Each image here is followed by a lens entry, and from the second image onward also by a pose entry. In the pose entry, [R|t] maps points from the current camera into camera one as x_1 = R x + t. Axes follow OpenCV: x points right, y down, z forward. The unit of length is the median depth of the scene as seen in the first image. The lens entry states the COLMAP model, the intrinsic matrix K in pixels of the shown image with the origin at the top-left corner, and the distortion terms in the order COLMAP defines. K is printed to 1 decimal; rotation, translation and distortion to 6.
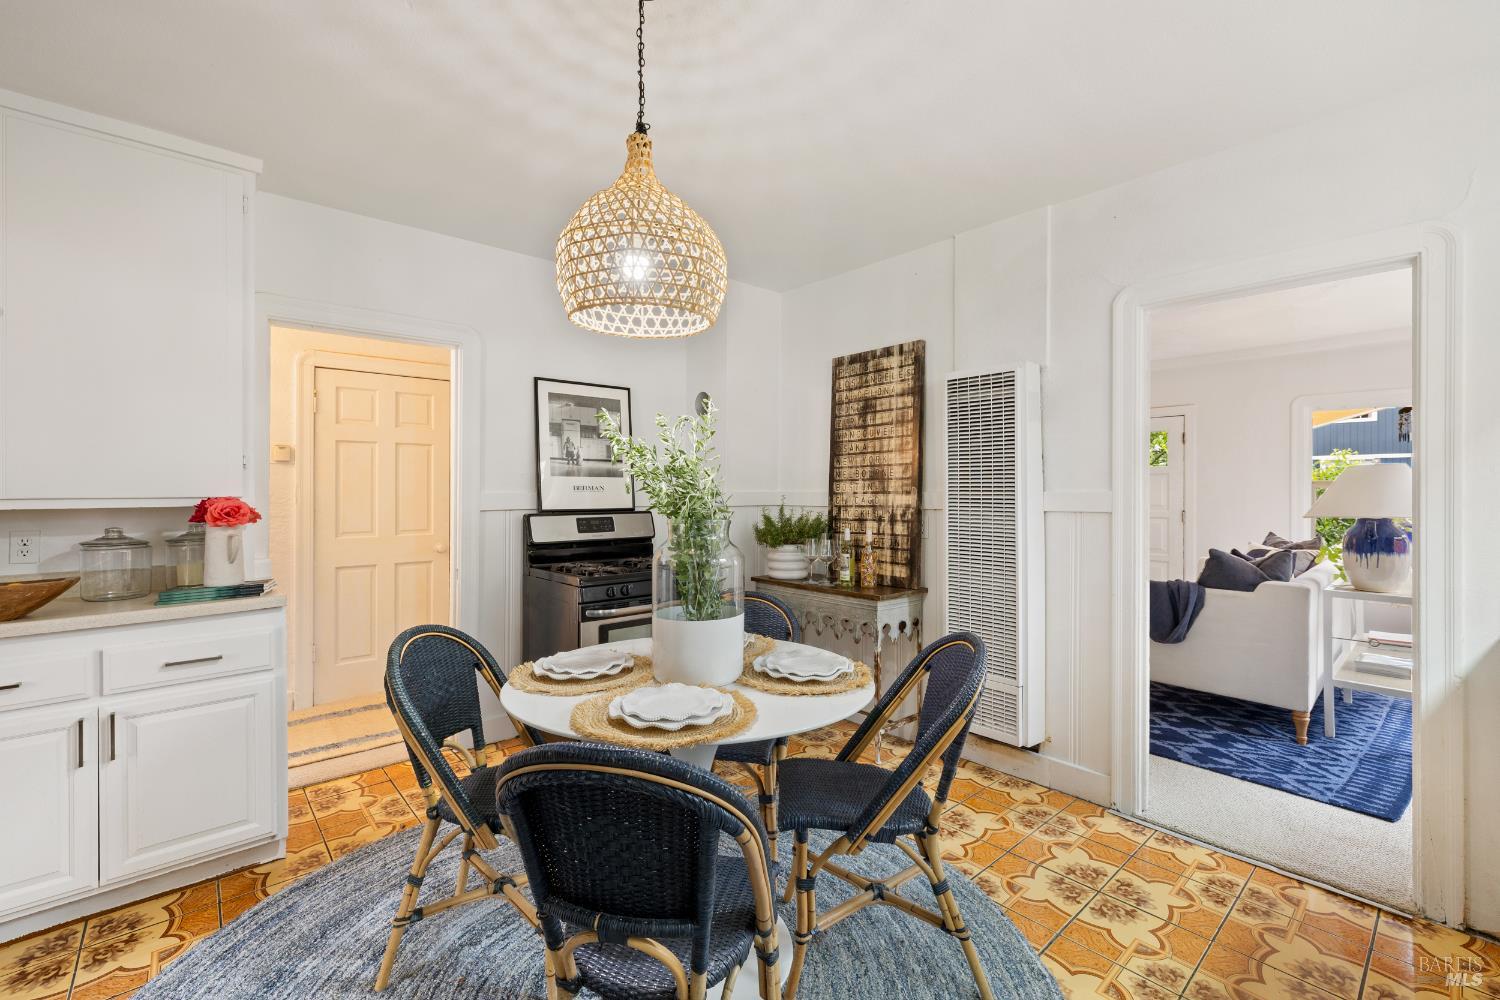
lens RADIAL K [[634.7, 0, 752.4], [0, 634.7, 487.4], [0, 0, 1]] dist [0.000802, -0.000166]
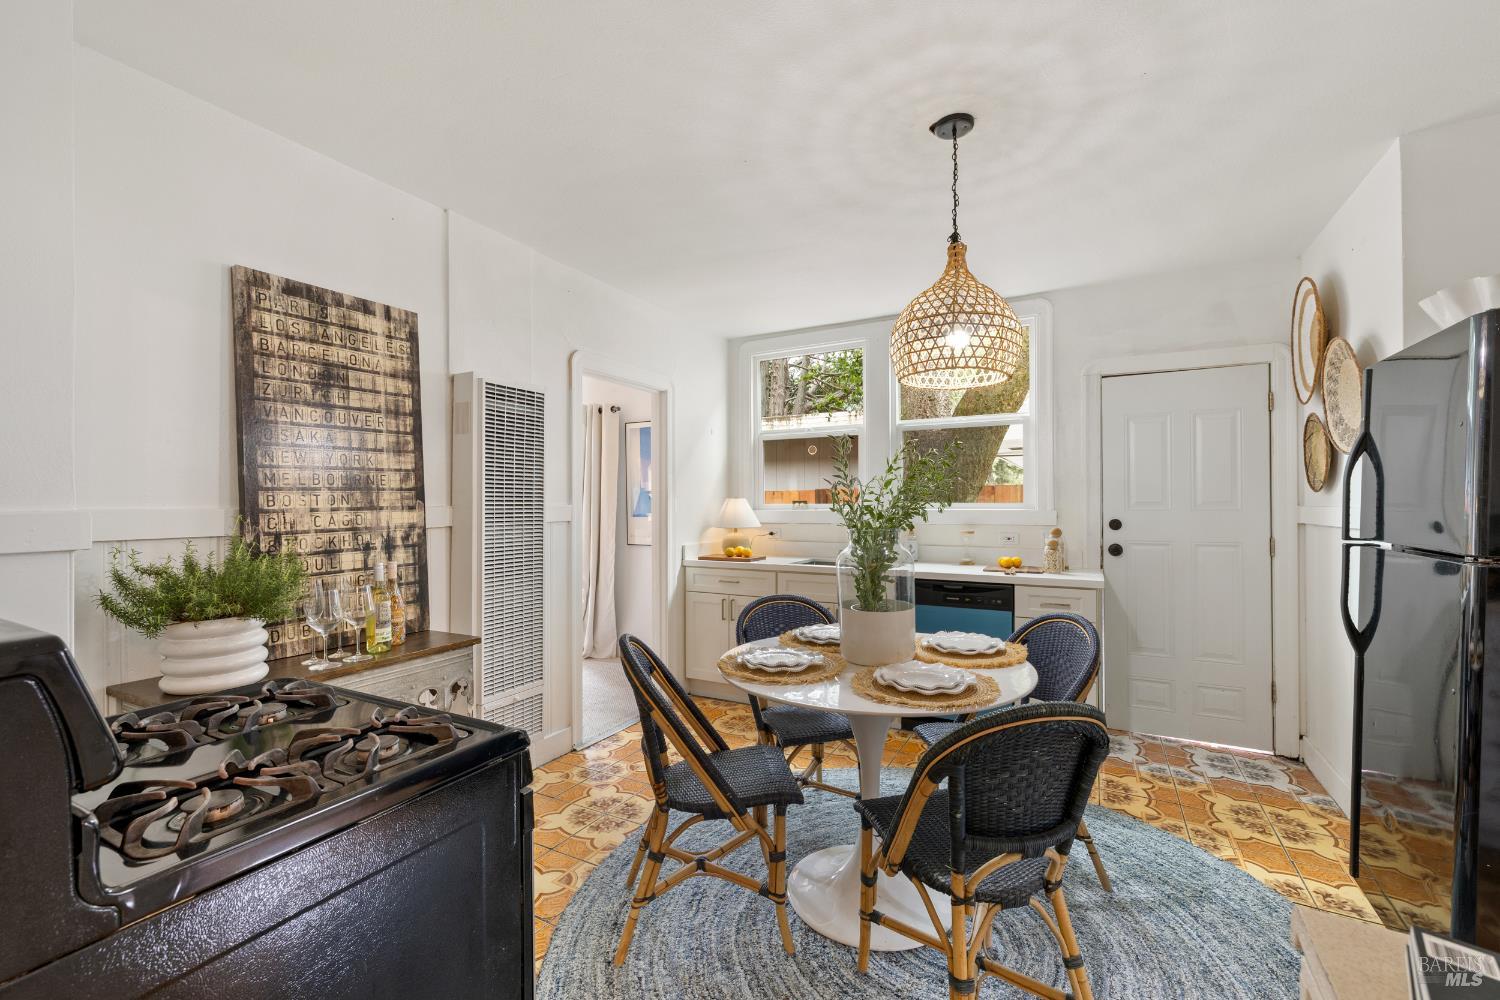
lens RADIAL K [[634.7, 0, 752.4], [0, 634.7, 487.4], [0, 0, 1]] dist [0.000802, -0.000166]
pose [[-0.347288, 0.011015, 0.937694, -0.594593], [-0.011863, 0.999799, -0.016138, -0.008810], [-0.937684, -0.016728, -0.347088, 0.850647]]
